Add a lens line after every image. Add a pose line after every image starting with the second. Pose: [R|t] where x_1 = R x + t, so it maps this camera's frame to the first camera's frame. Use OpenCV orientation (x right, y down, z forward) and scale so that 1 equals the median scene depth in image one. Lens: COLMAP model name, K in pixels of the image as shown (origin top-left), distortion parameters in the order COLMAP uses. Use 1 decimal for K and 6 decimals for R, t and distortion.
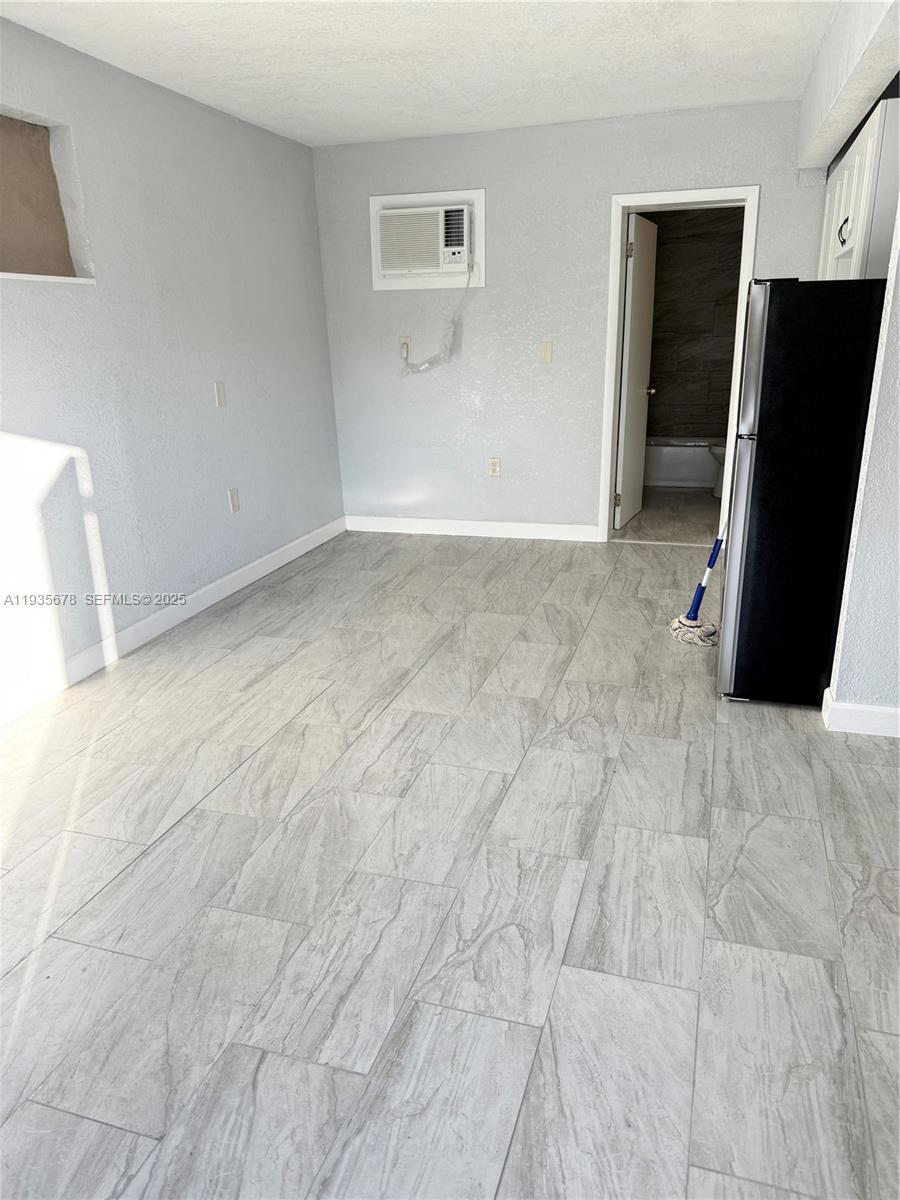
lens RADIAL K [[834.1, 0, 452.8], [0, 834.1, 608.2], [0, 0, 1]] dist [0.081591, -0.112384]
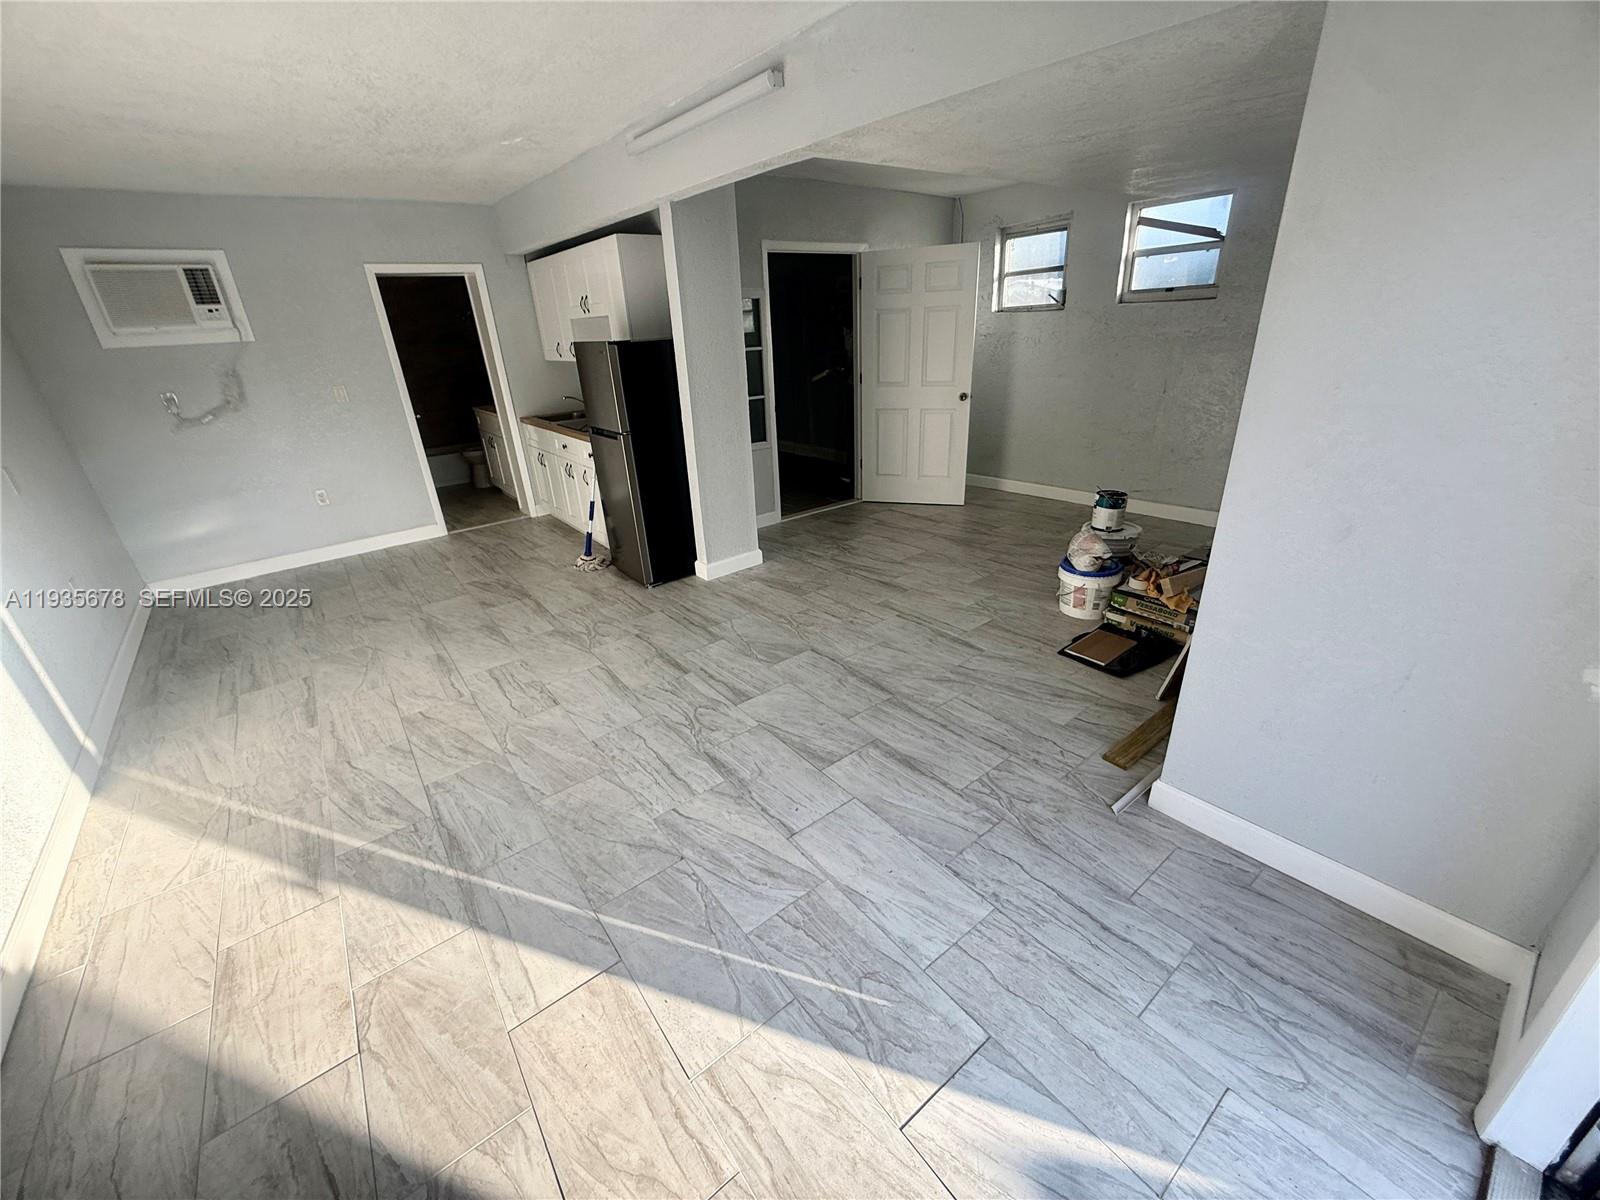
lens RADIAL K [[637.3, 0, 797.7], [0, 637.3, 597.1], [0, 0, 1]] dist [-0.000919, -0.000062]
pose [[0.569519, -0.338429, 0.749075, -0.498489], [0.295879, 0.934627, 0.197304, -0.041138], [-0.766879, 0.109267, 0.632422, -0.050048]]
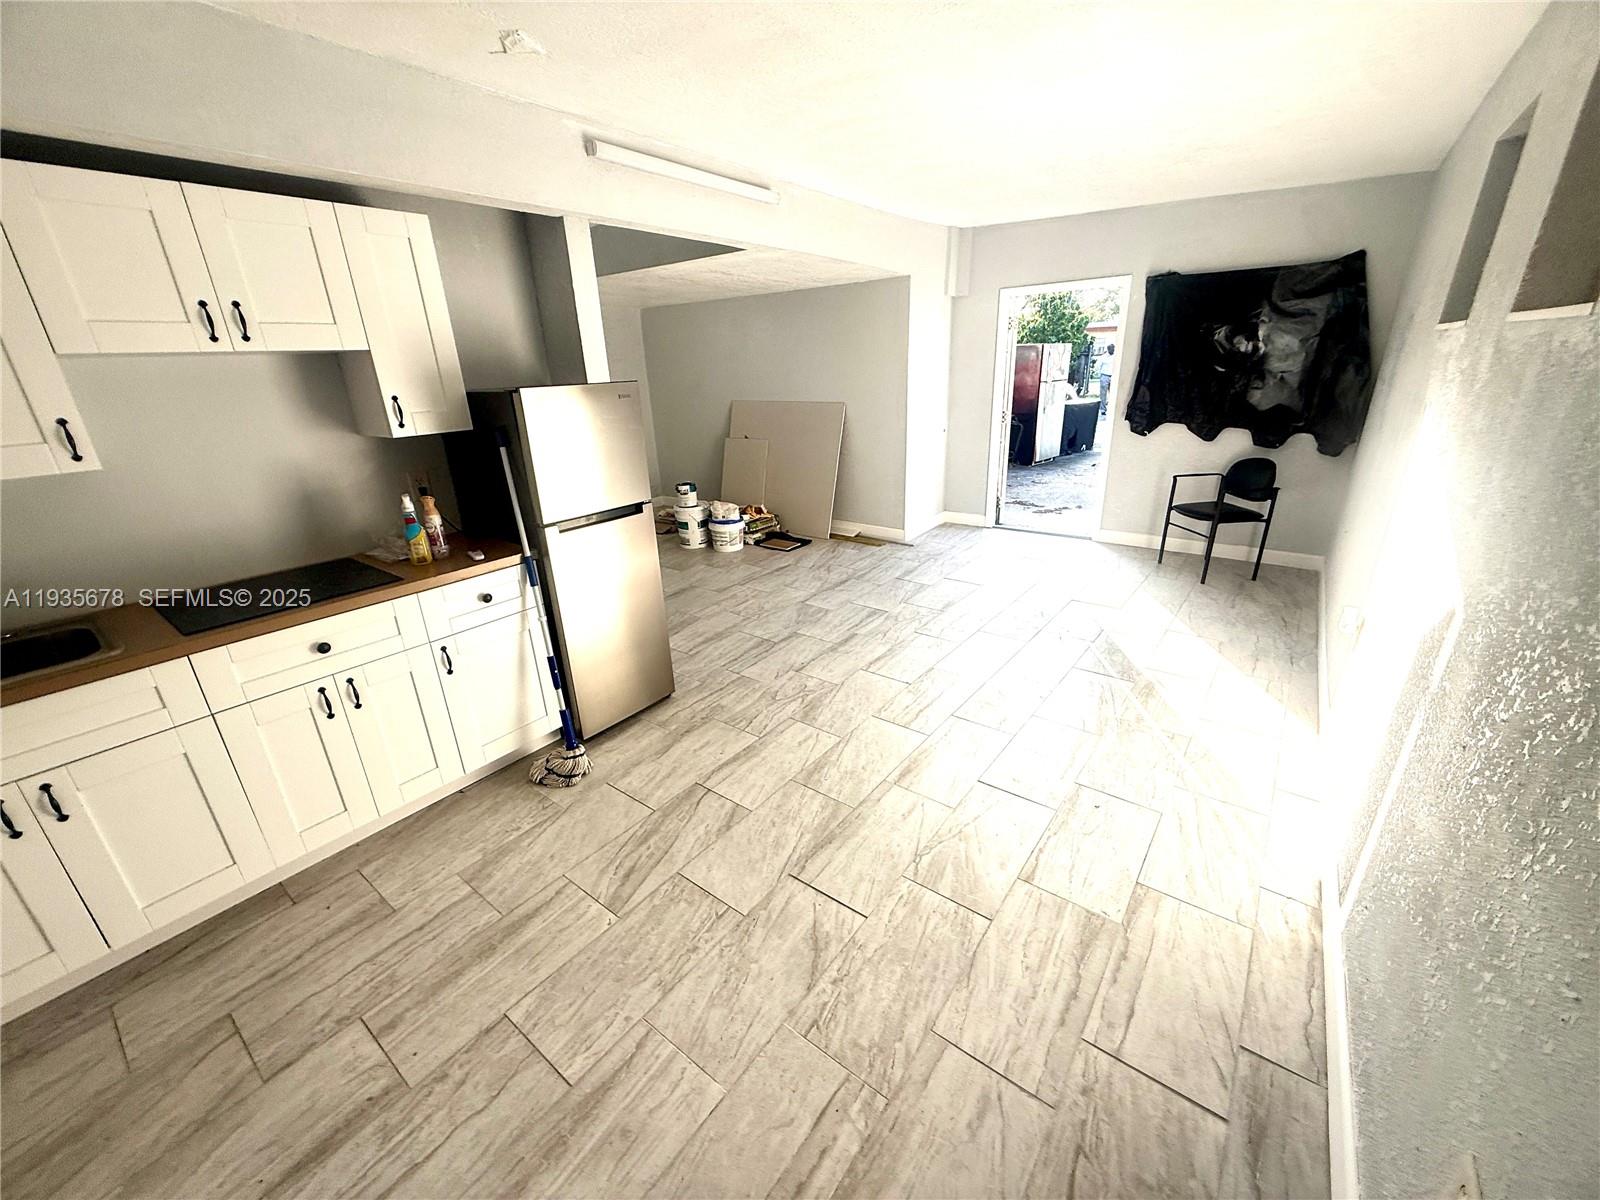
lens RADIAL K [[637.3, 0, 797.7], [0, 637.3, 597.1], [0, 0, 1]] dist [-0.000919, -0.000062]
pose [[-0.934788, -0.069615, 0.348318, -0.206106], [0.163884, 0.785473, 0.596804, -0.591158], [-0.315141, 0.614969, -0.722842, 1.608350]]
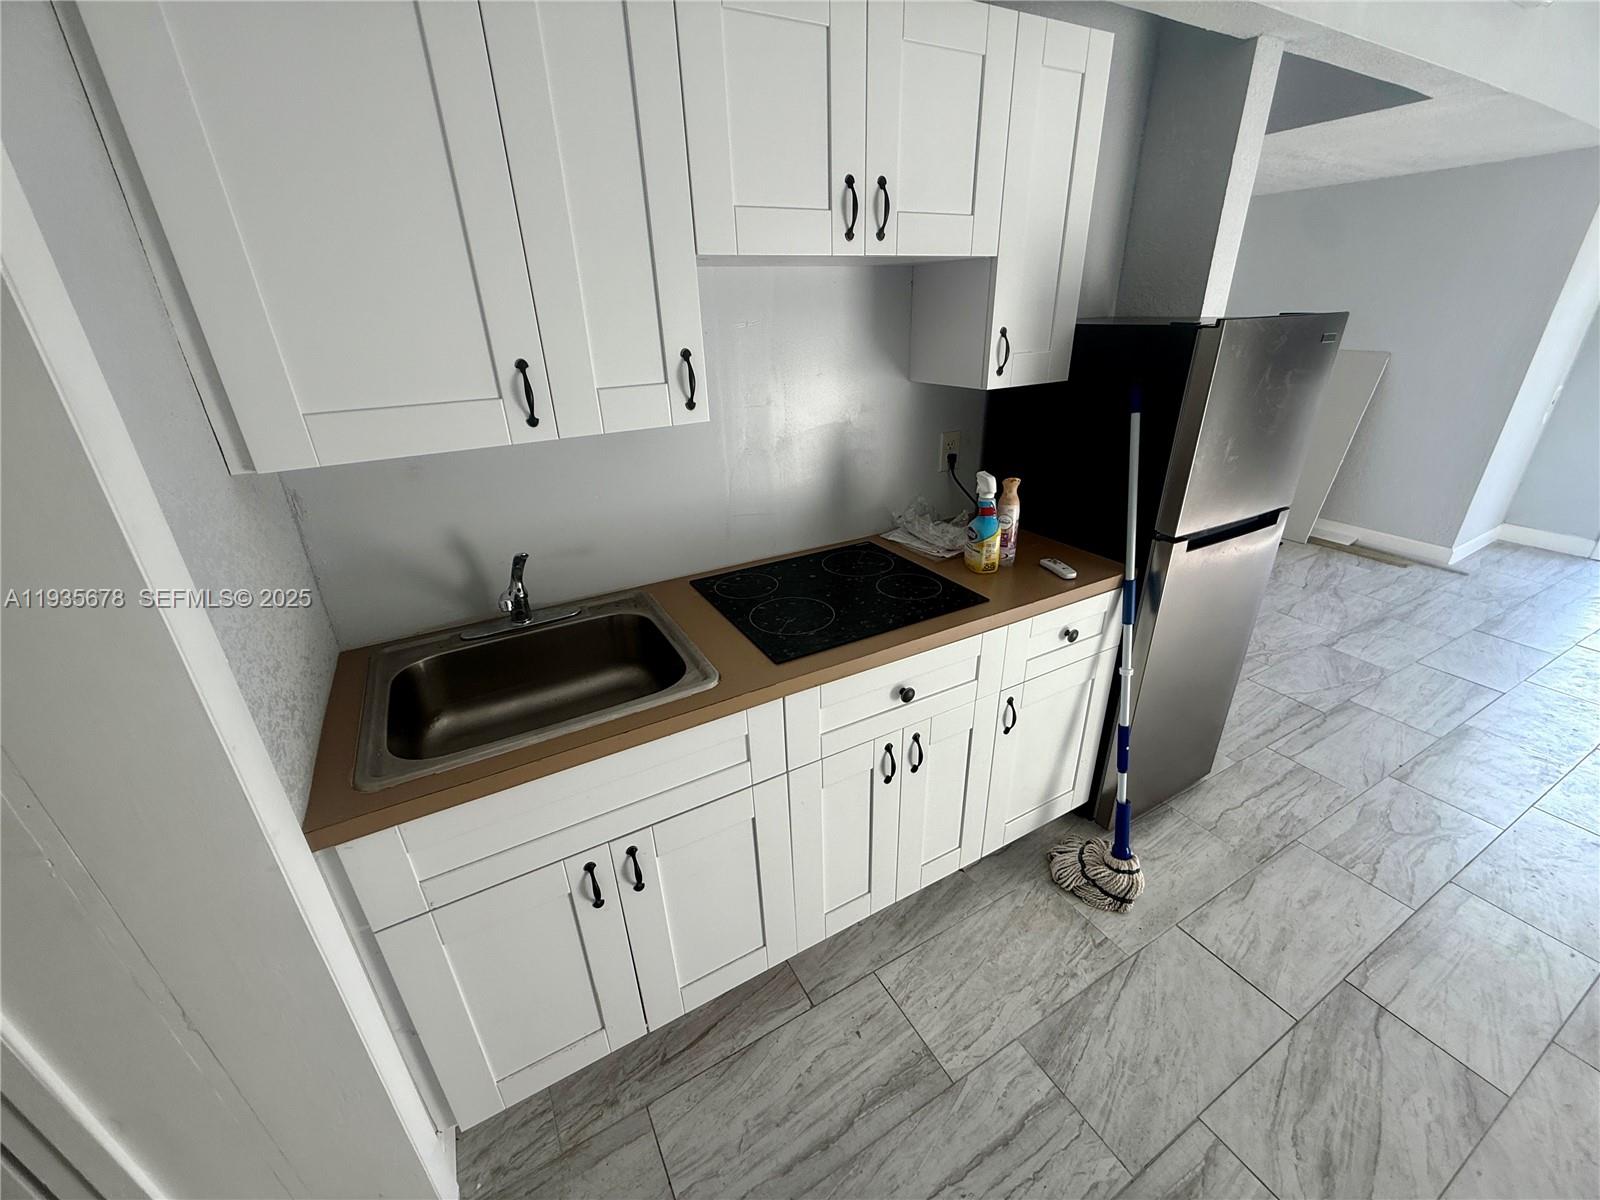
lens RADIAL K [[637.3, 0, 797.7], [0, 637.3, 597.1], [0, 0, 1]] dist [-0.000919, -0.000062]
pose [[-0.720868, -0.252902, 0.645283, 0.243733], [0.256379, 0.767699, 0.587289, -0.584868], [-0.643909, 0.588795, -0.488571, 1.556195]]
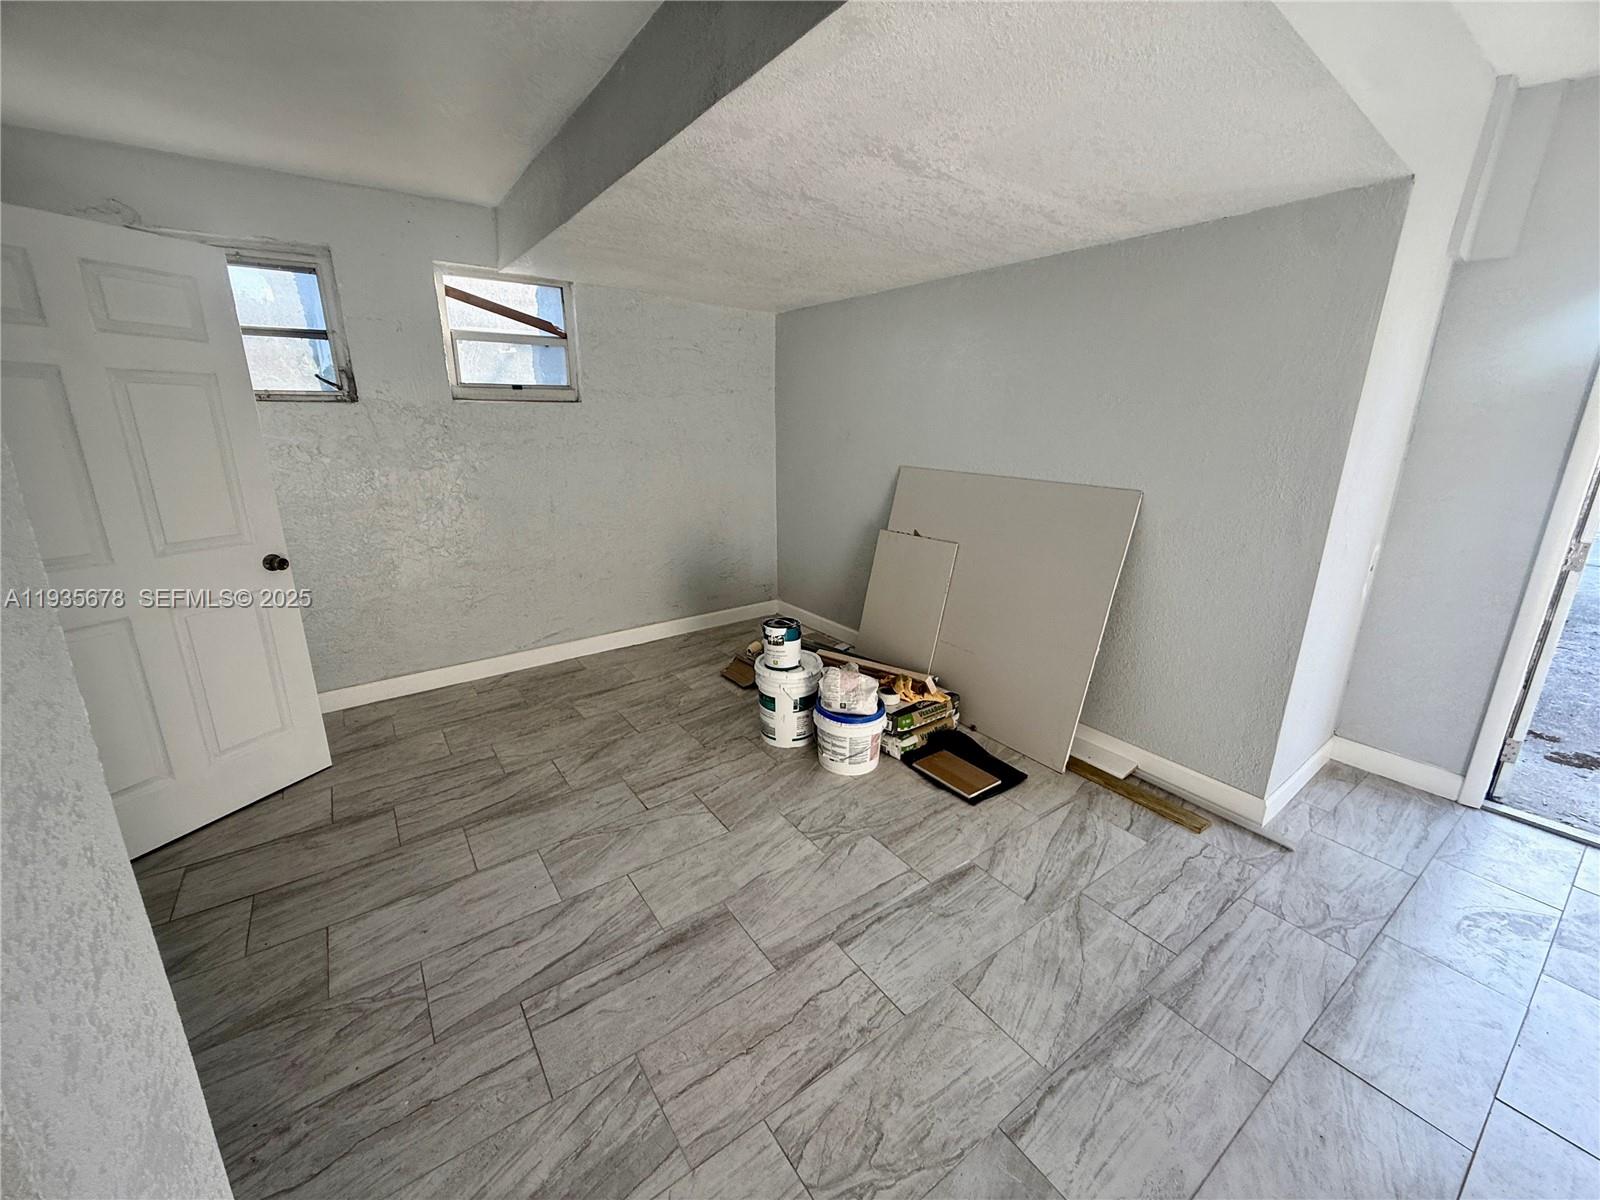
lens RADIAL K [[637.3, 0, 797.7], [0, 637.3, 597.1], [0, 0, 1]] dist [-0.000919, -0.000062]
pose [[-0.798336, -0.151036, 0.582965, 0.188046], [0.195110, 0.850953, 0.487659, -0.296629], [-0.569730, 0.503058, -0.649878, 0.781763]]
